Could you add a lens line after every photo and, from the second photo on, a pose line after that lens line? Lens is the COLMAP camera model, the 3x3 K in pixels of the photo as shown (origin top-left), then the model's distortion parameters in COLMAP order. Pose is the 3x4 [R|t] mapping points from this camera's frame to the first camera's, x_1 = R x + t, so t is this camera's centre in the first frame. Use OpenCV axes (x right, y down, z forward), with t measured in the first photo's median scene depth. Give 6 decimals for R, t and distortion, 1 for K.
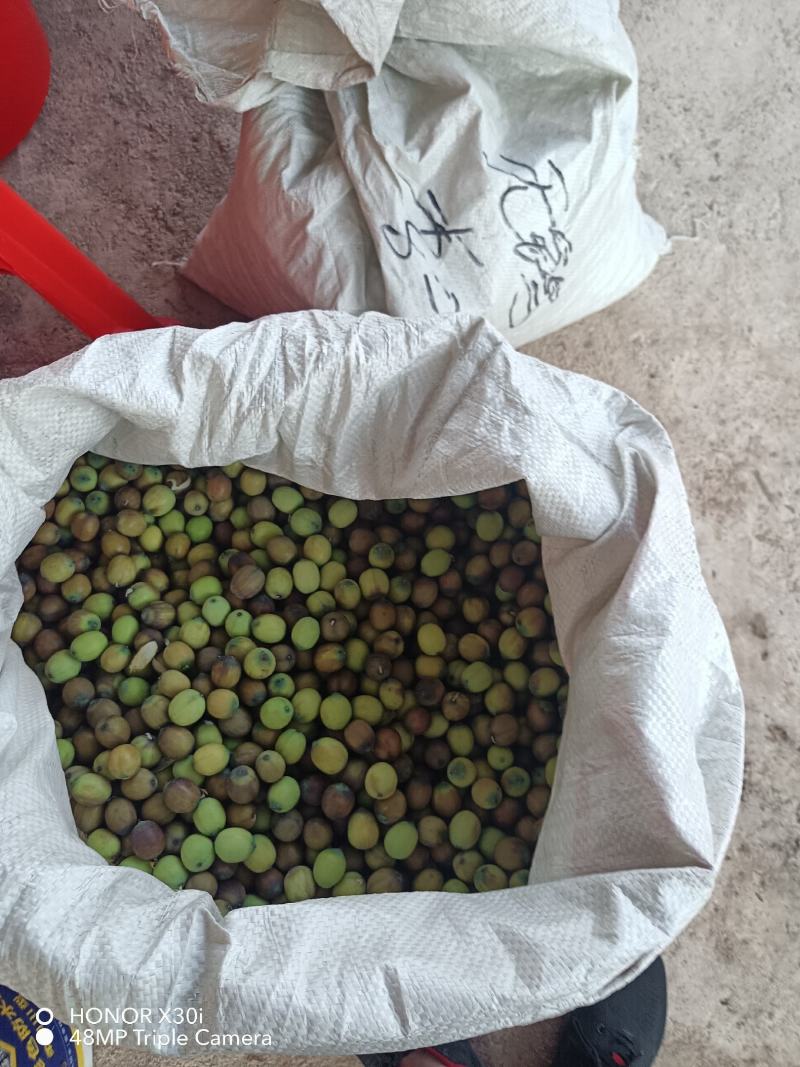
lens RADIAL K [[696.7, 0, 400.0], [0, 696.7, 533.5], [0, 0, 1]] dist [0.003791, -0.001511]
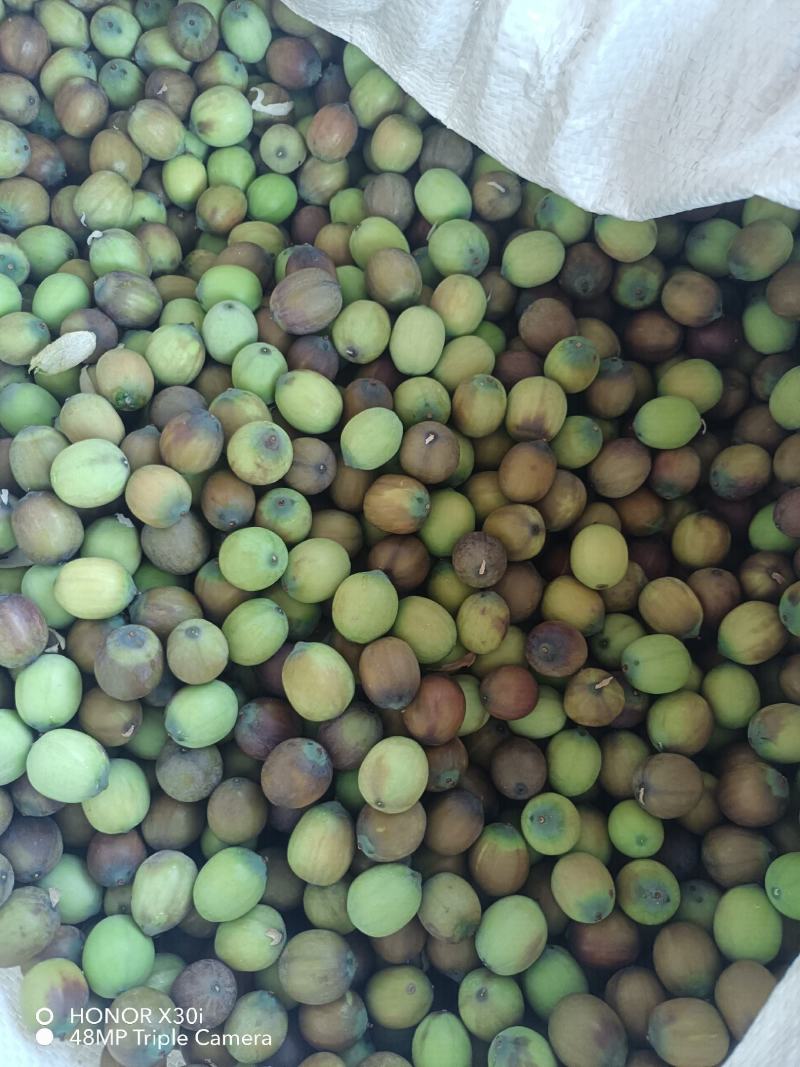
lens RADIAL K [[916.4, 0, 400.0], [0, 916.4, 533.5], [0, 0, 1]] dist [0.057936, -0.000977]
pose [[0.907678, 0.404809, -0.110681, -0.018176], [-0.384585, 0.907911, 0.166711, 0.087412], [0.167974, -0.108754, 0.979774, 0.358452]]
